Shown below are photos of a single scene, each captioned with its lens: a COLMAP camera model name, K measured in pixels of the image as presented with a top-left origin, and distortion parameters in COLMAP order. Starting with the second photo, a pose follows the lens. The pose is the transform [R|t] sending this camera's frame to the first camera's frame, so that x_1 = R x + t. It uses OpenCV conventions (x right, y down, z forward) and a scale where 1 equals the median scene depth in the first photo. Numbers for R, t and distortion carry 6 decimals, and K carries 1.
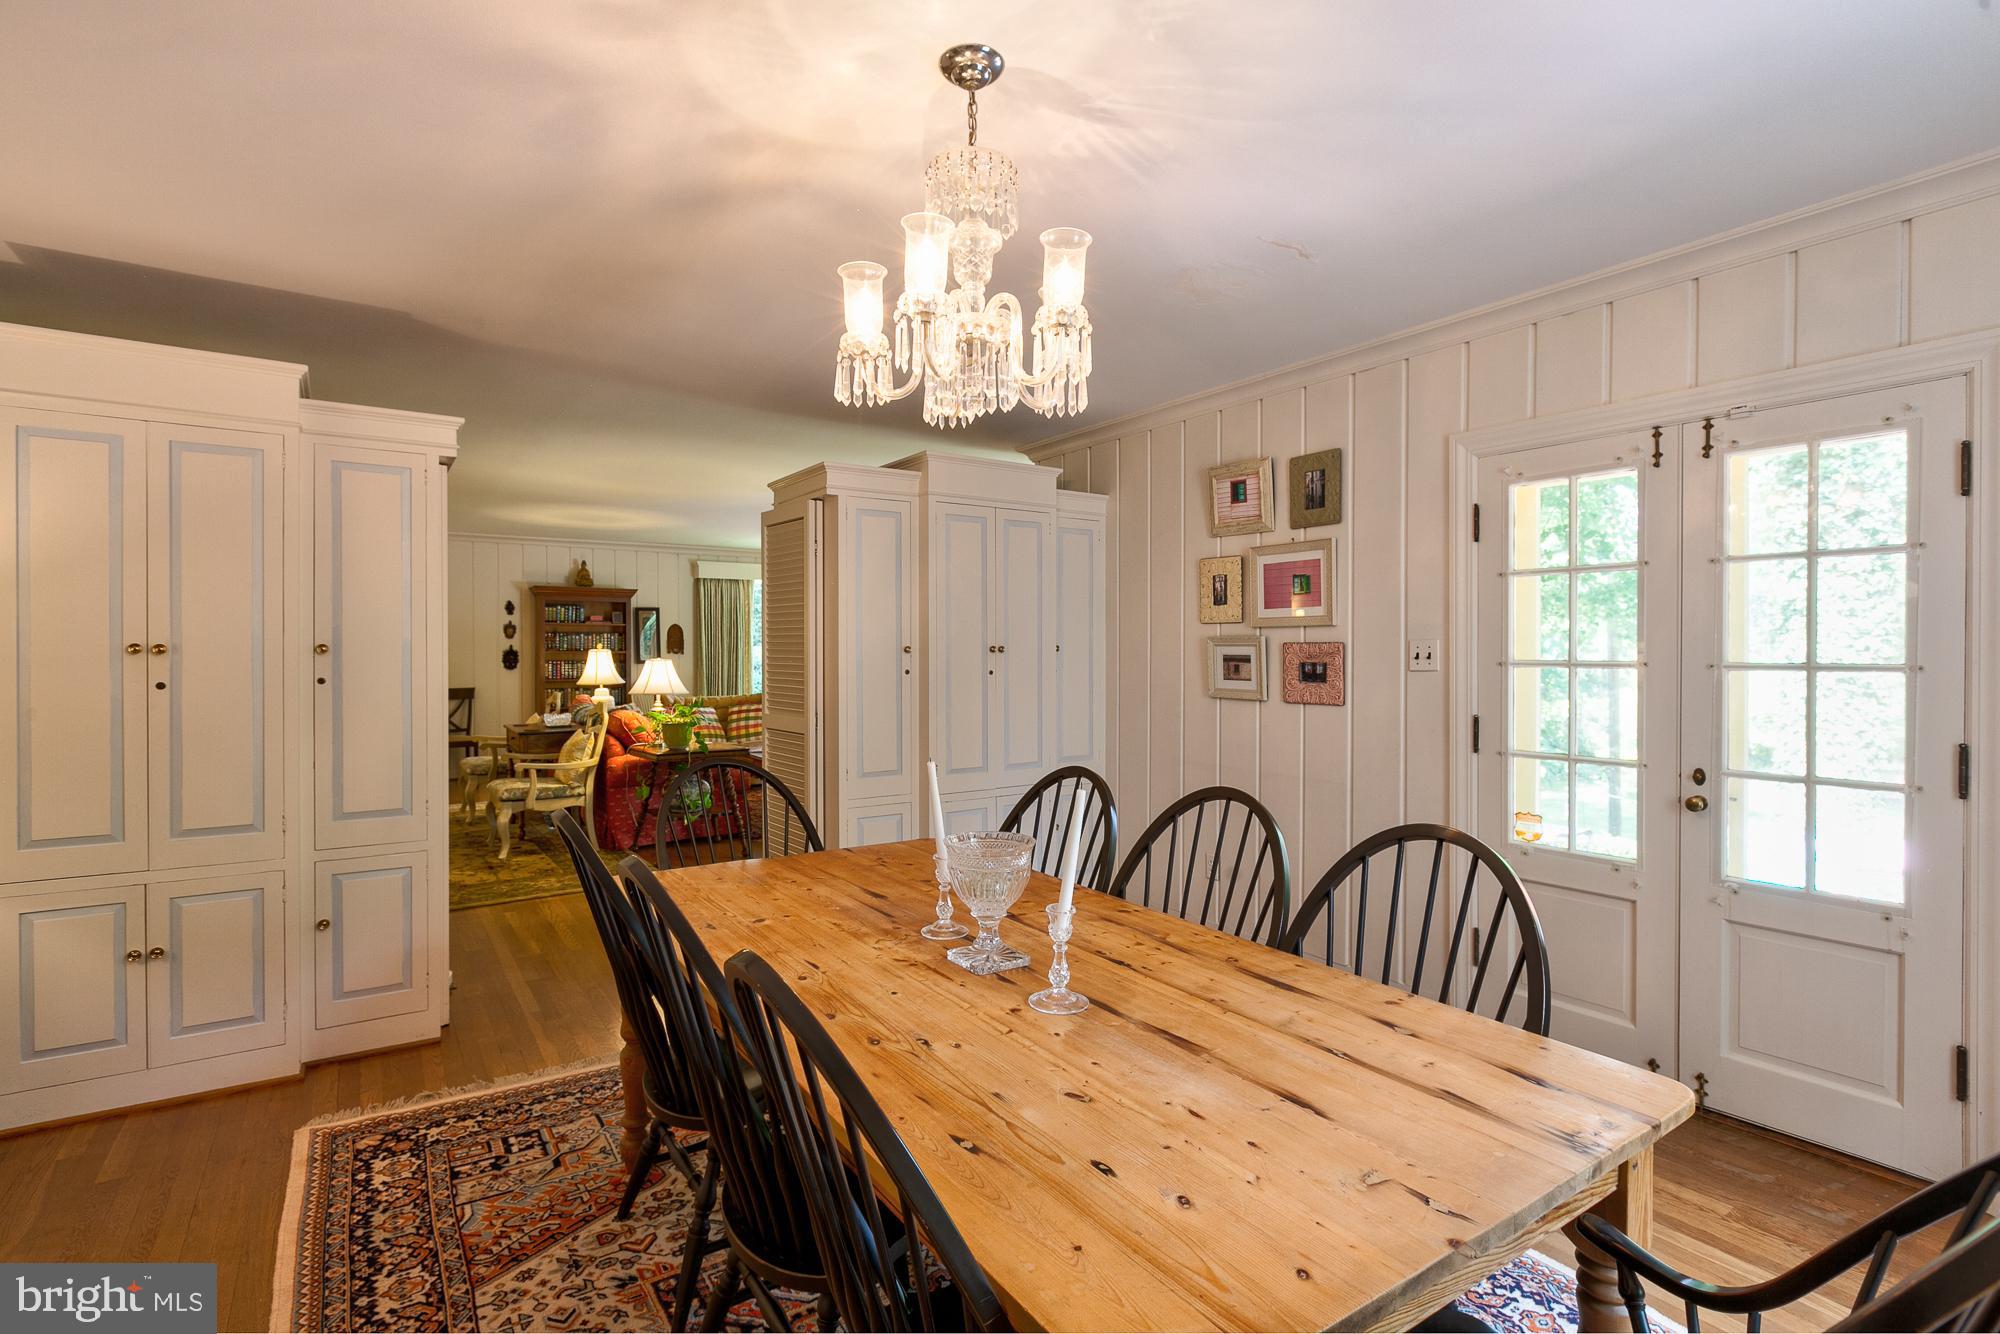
lens RADIAL K [[957.6, 0, 963.3], [0, 957.6, 661.1], [0, 0, 1]] dist [-0.015541, 0.003530]
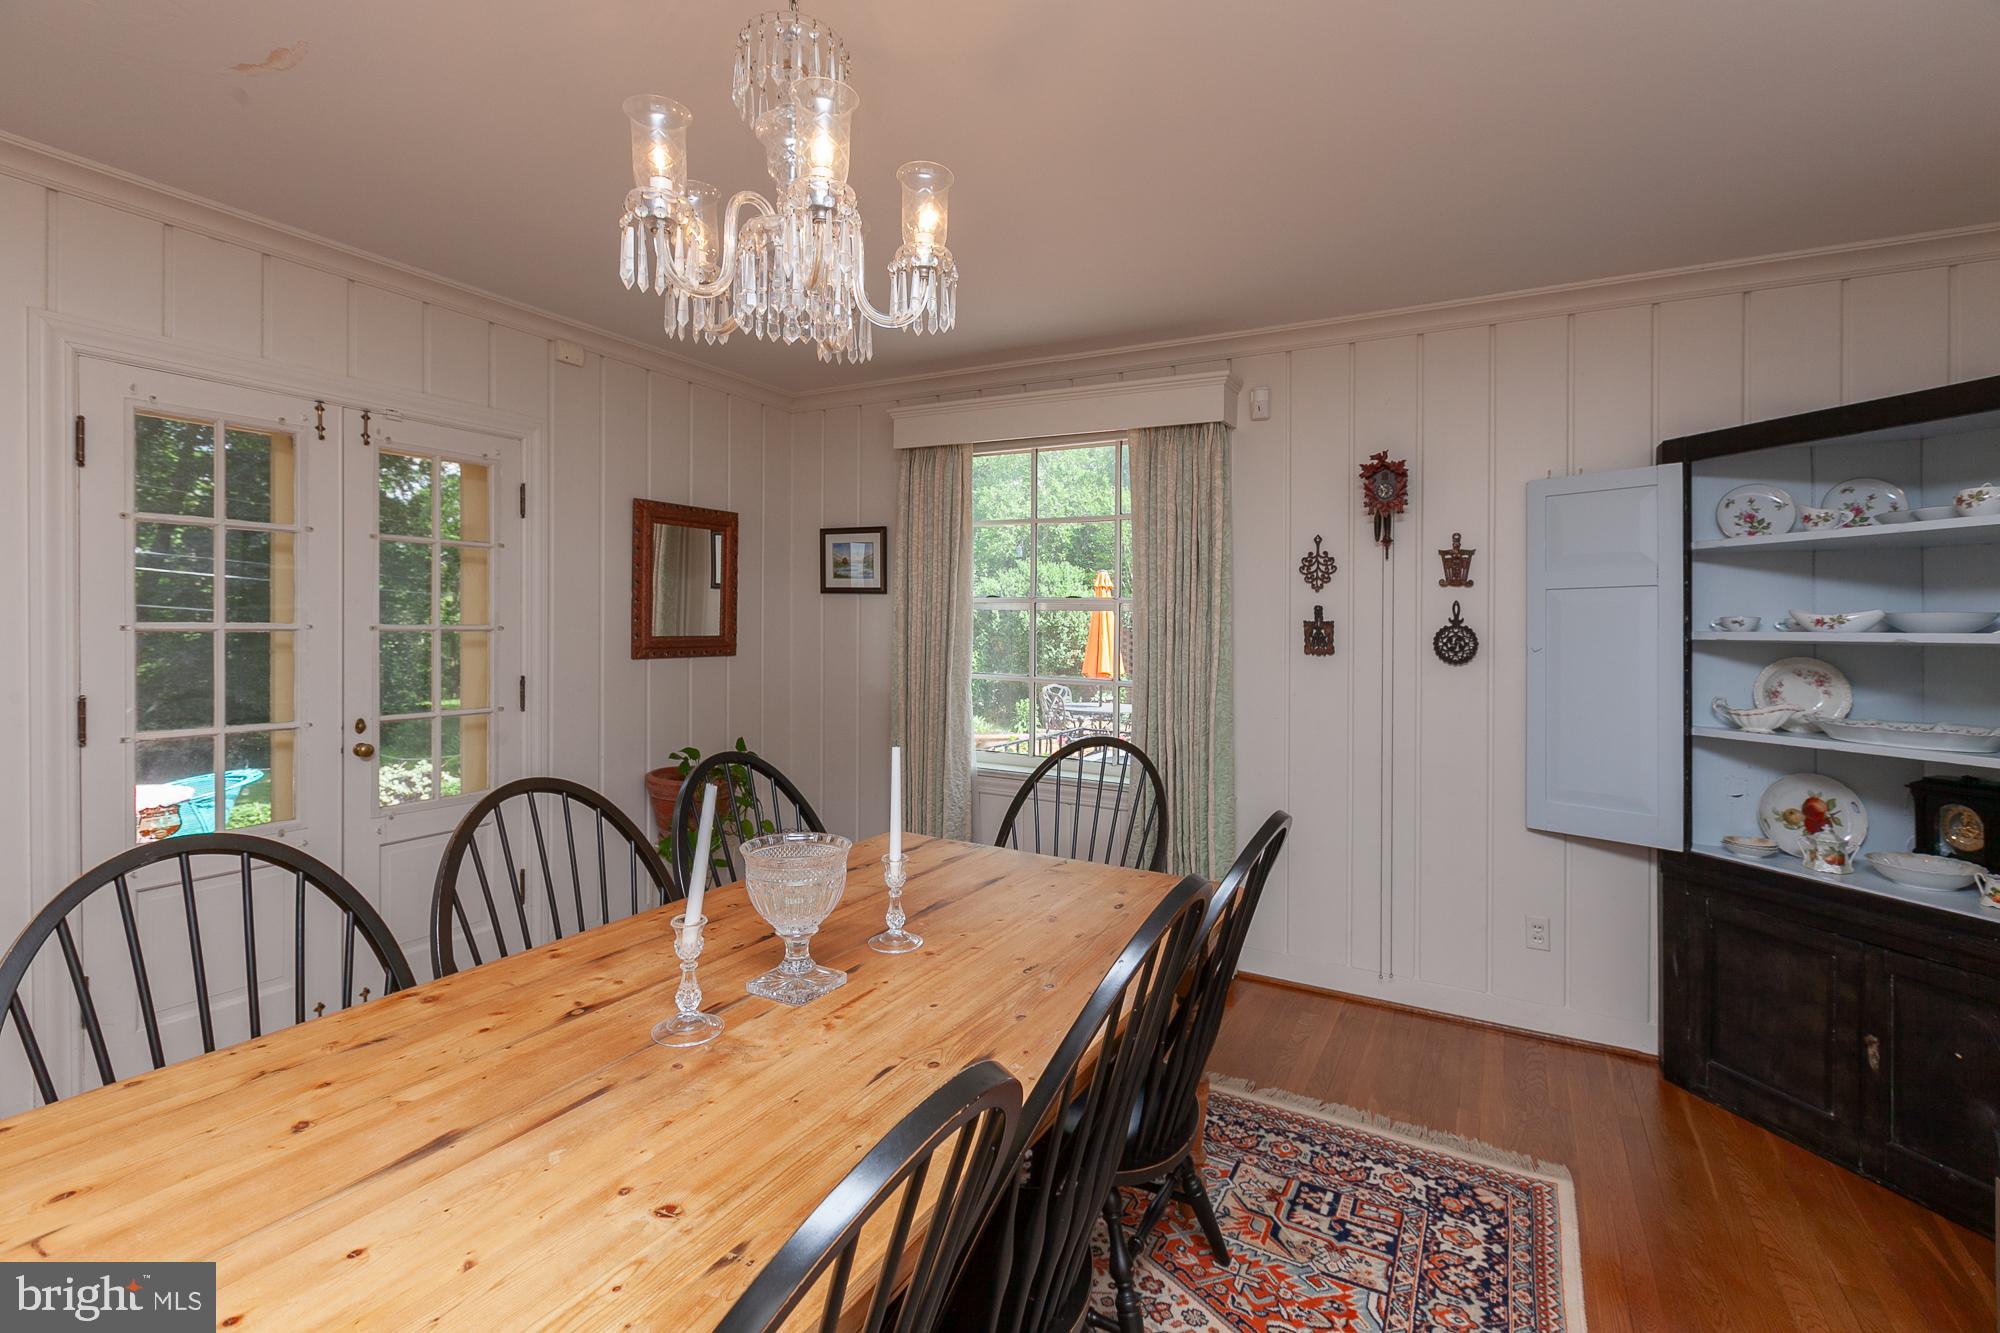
lens RADIAL K [[908.2, 0, 1003.6], [0, 908.2, 642.1], [0, 0, 1]] dist [0.005301, -0.000066]
pose [[-0.471508, -0.033159, 0.881238, -0.836632], [-0.003645, 0.999358, 0.035654, -0.031140], [-0.881854, 0.013599, -0.471326, 1.310316]]
